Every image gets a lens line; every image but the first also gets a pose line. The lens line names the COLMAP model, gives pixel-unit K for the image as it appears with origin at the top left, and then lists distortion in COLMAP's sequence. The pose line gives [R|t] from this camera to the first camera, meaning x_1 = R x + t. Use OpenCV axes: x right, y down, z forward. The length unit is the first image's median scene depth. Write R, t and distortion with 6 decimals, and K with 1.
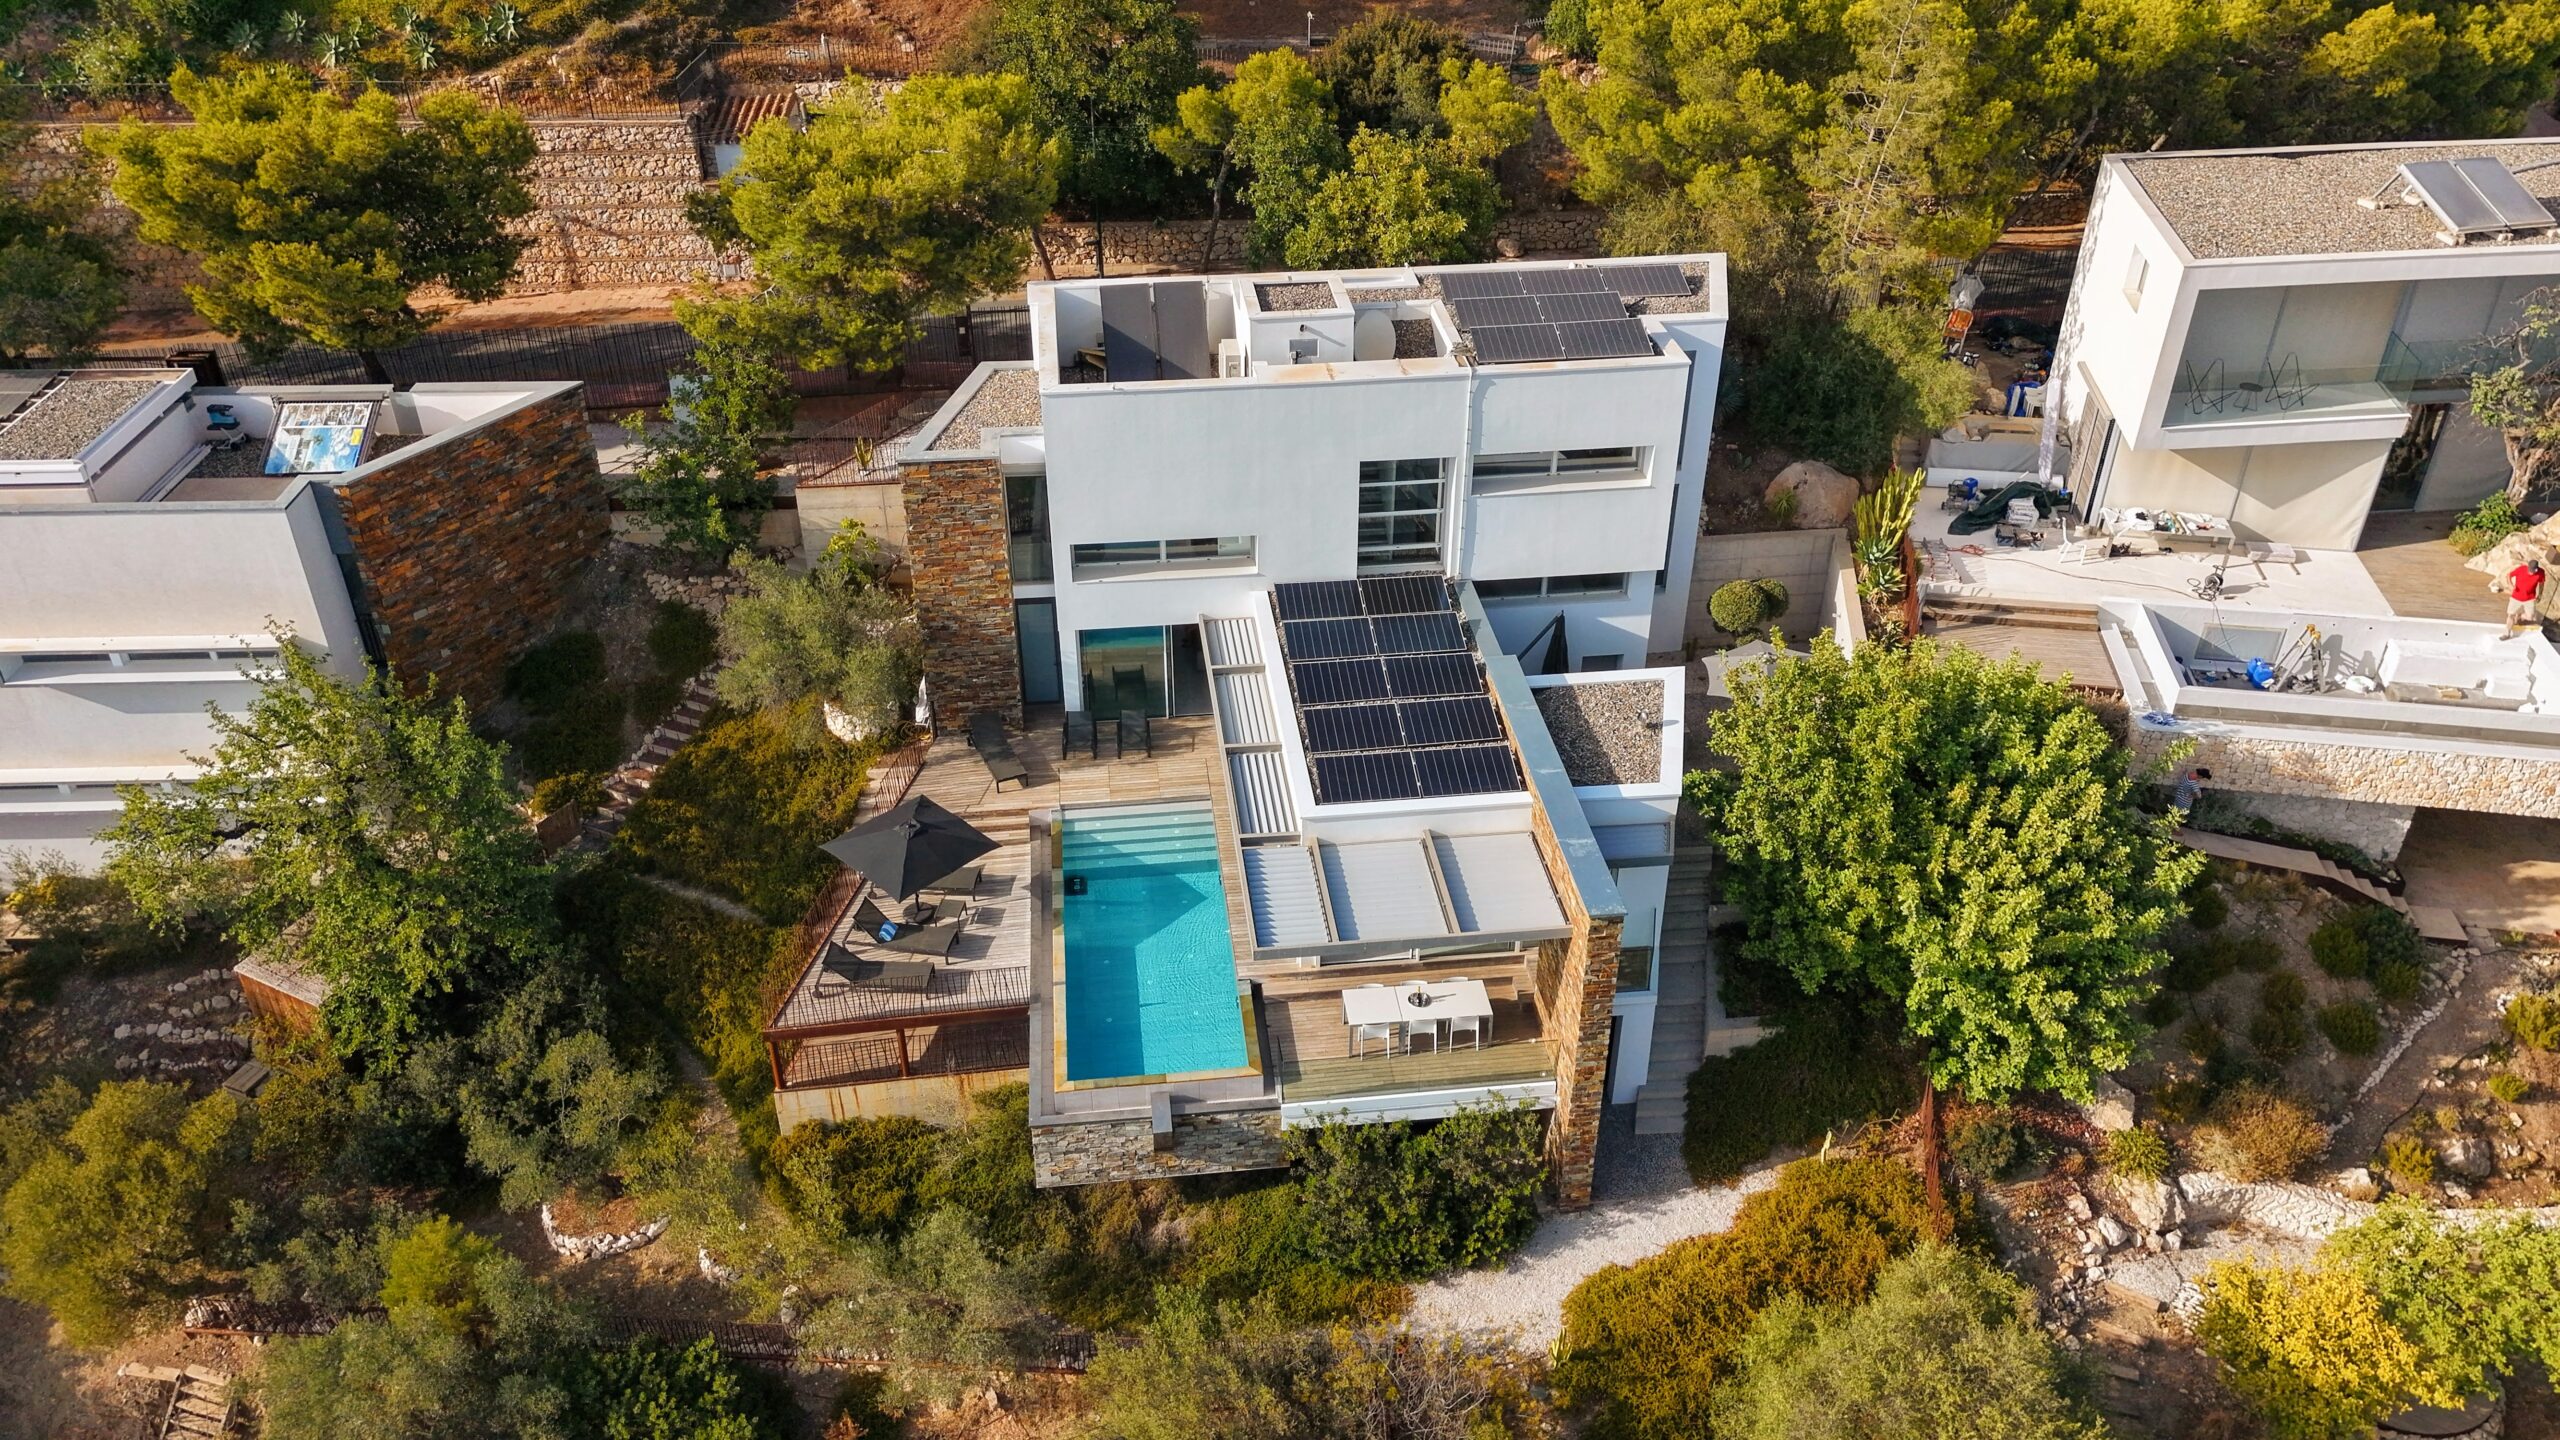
lens RADIAL K [[1861.4, 0, 1280.0], [0, 1861.4, 720.0], [0, 0, 1]] dist [0.117705, -0.138969]
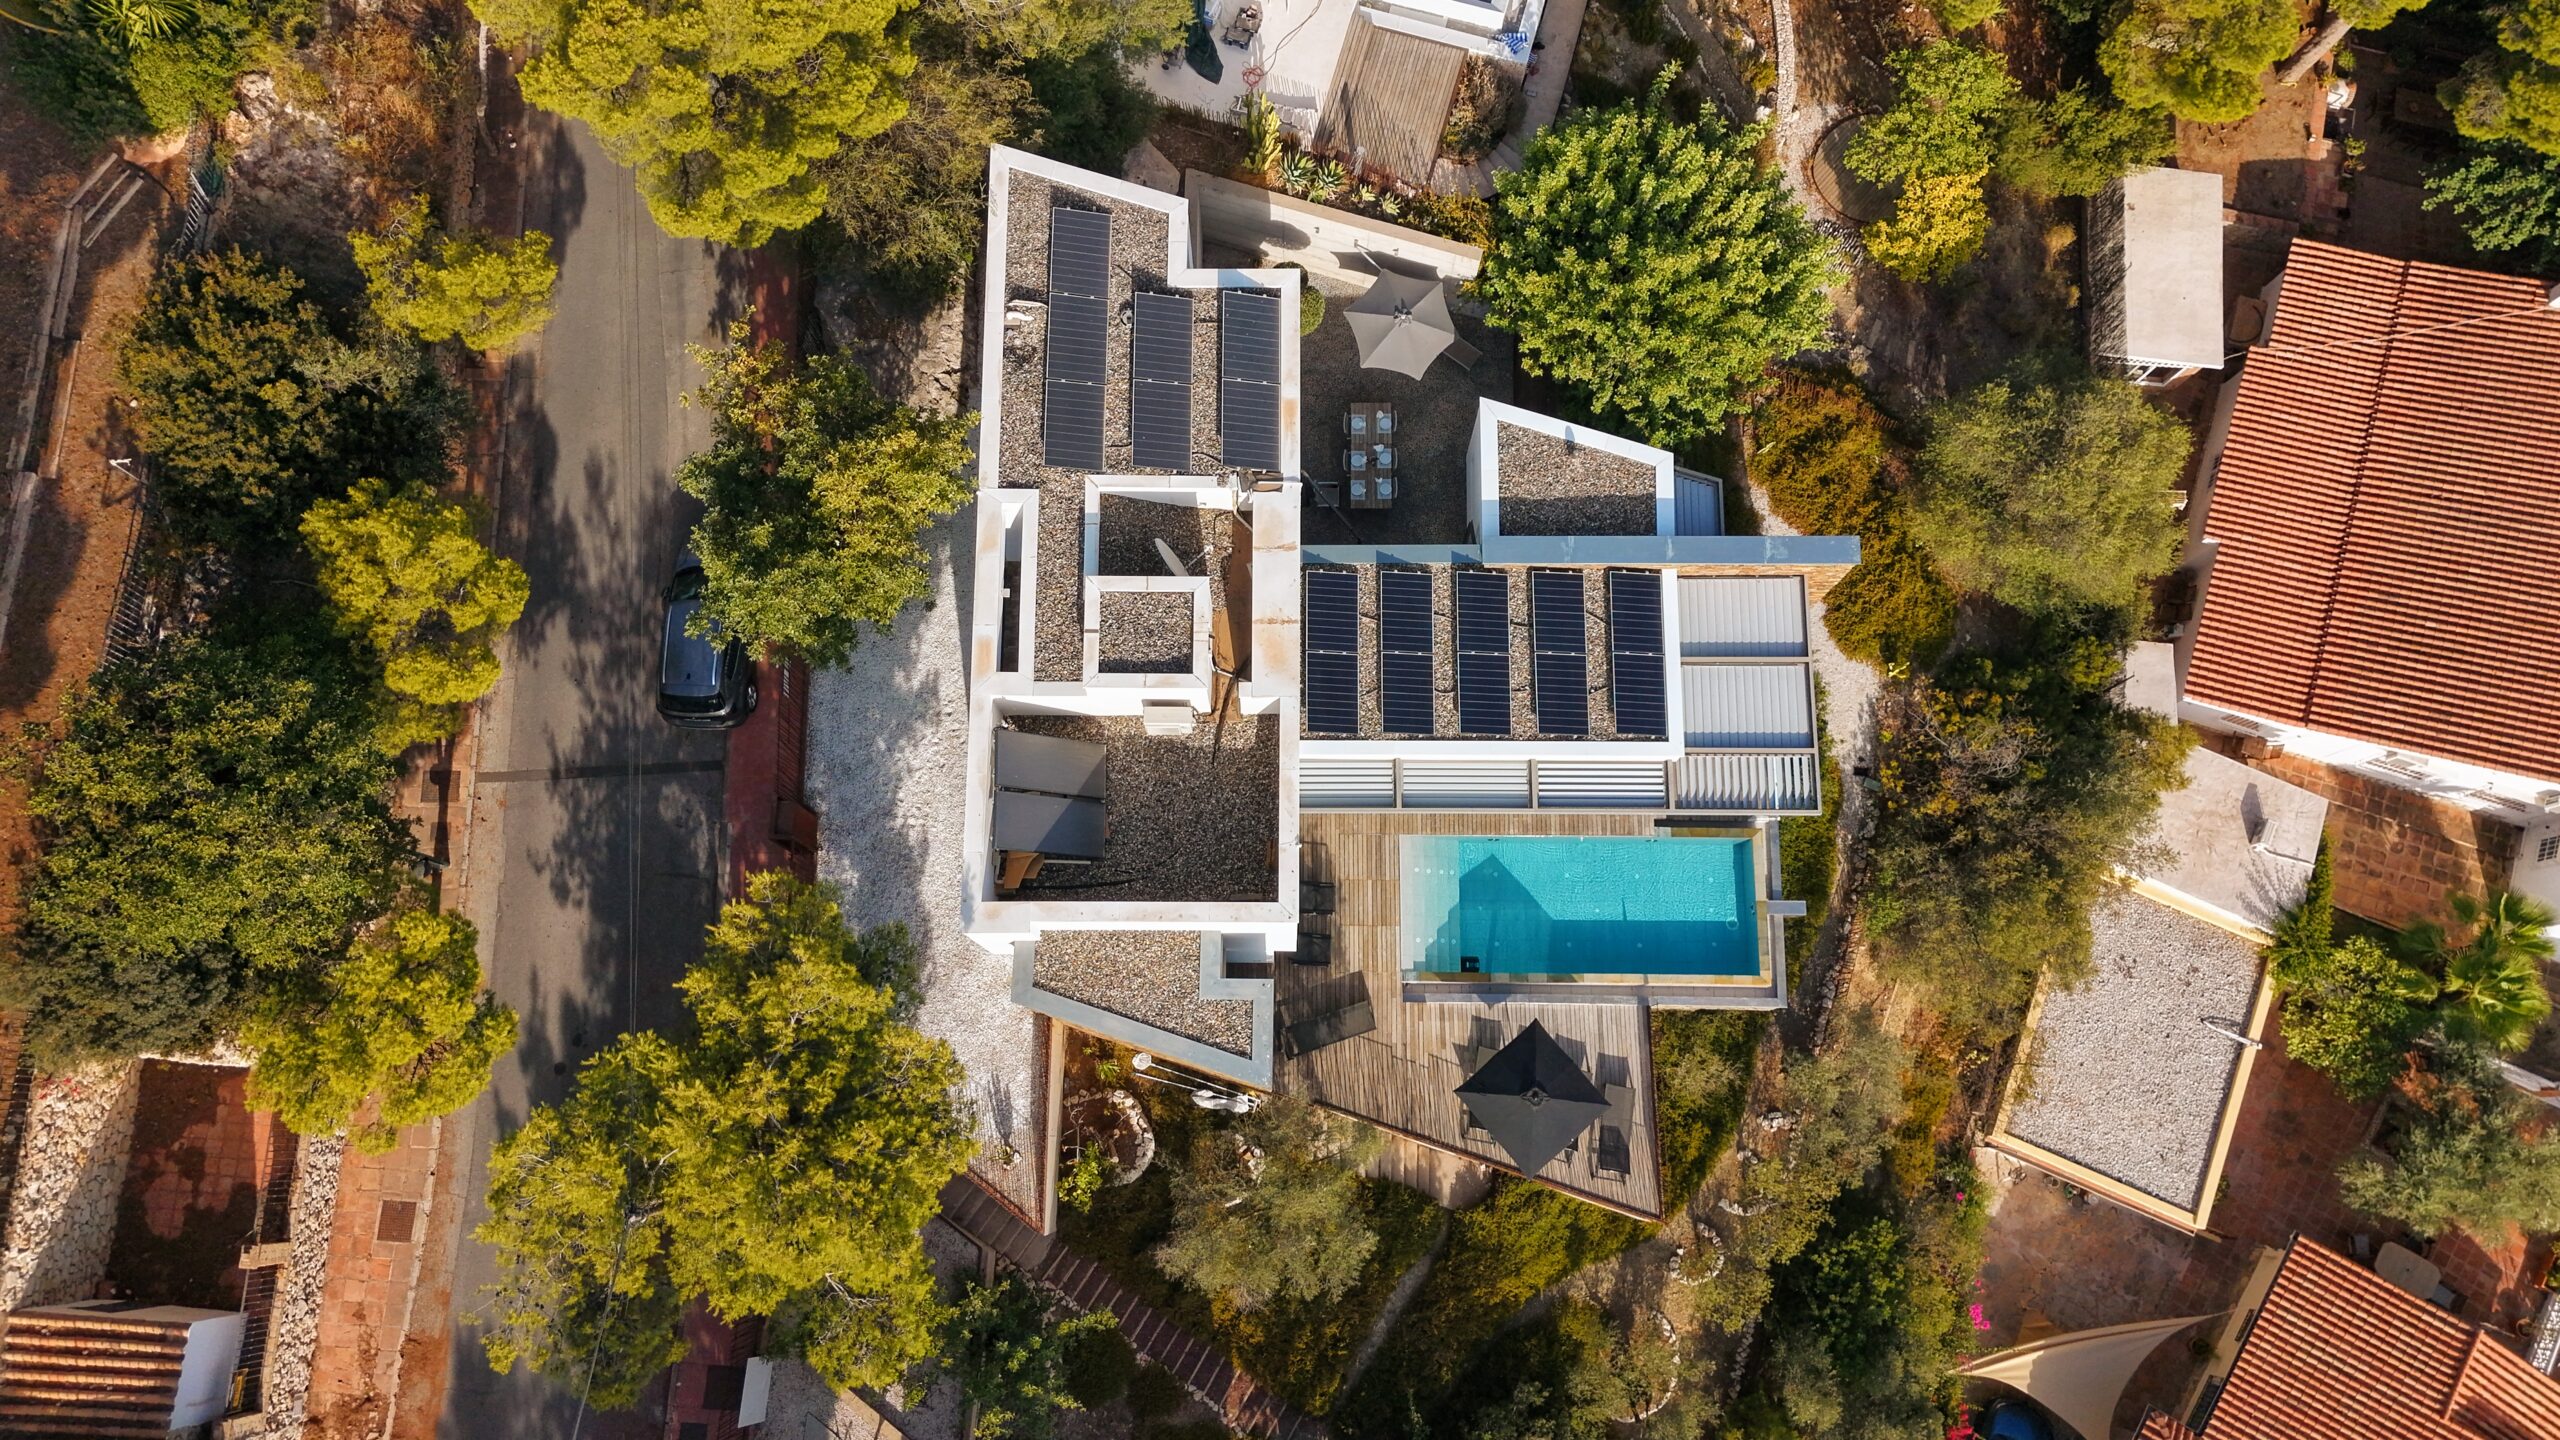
lens RADIAL K [[1861.4, 0, 1280.0], [0, 1861.4, 720.0], [0, 0, 1]] dist [0.117705, -0.138969]
pose [[0.125303, -0.968034, 0.217278, -0.251303], [0.556431, 0.249887, 0.792427, -1.013055], [-0.821391, 0.021607, 0.569956, 0.490474]]
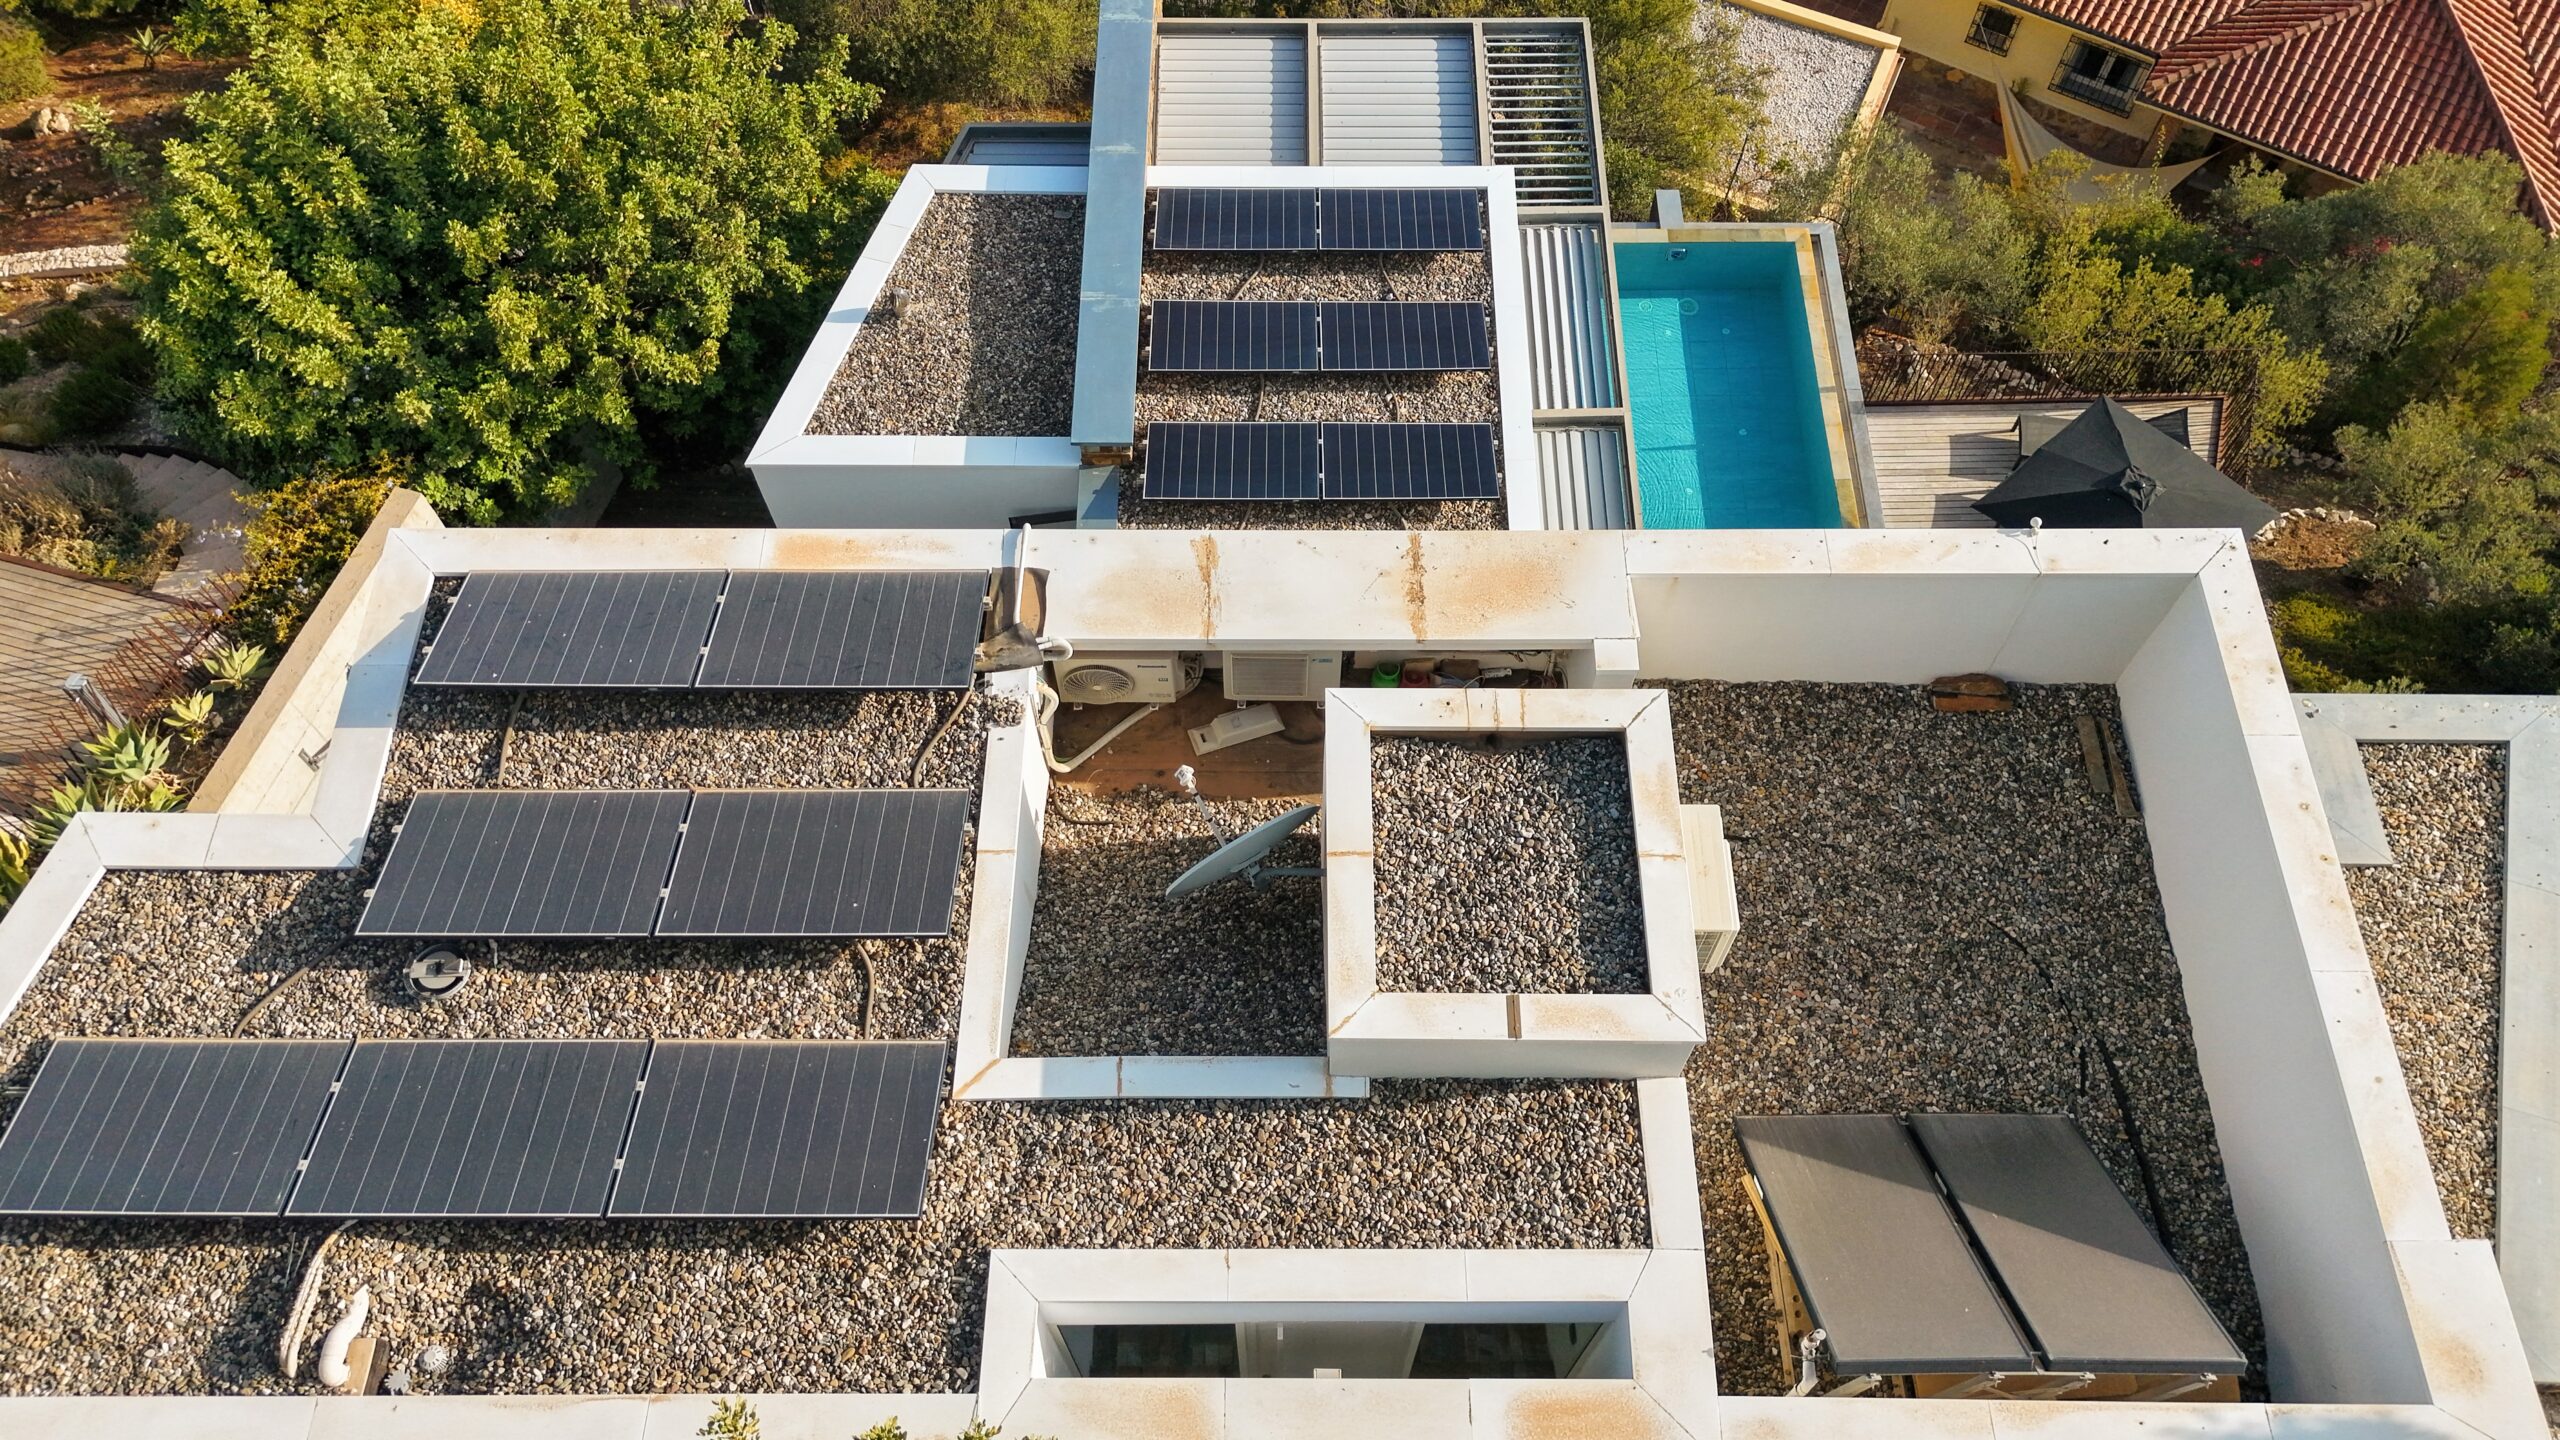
lens RADIAL K [[1861.4, 0, 1280.0], [0, 1861.4, 720.0], [0, 0, 1]] dist [0.117705, -0.138969]
pose [[-0.992110, -0.110426, 0.059354, 0.029286], [0.069452, -0.089971, 0.993520, -0.590863], [-0.104371, 0.989804, 0.096930, 1.075859]]
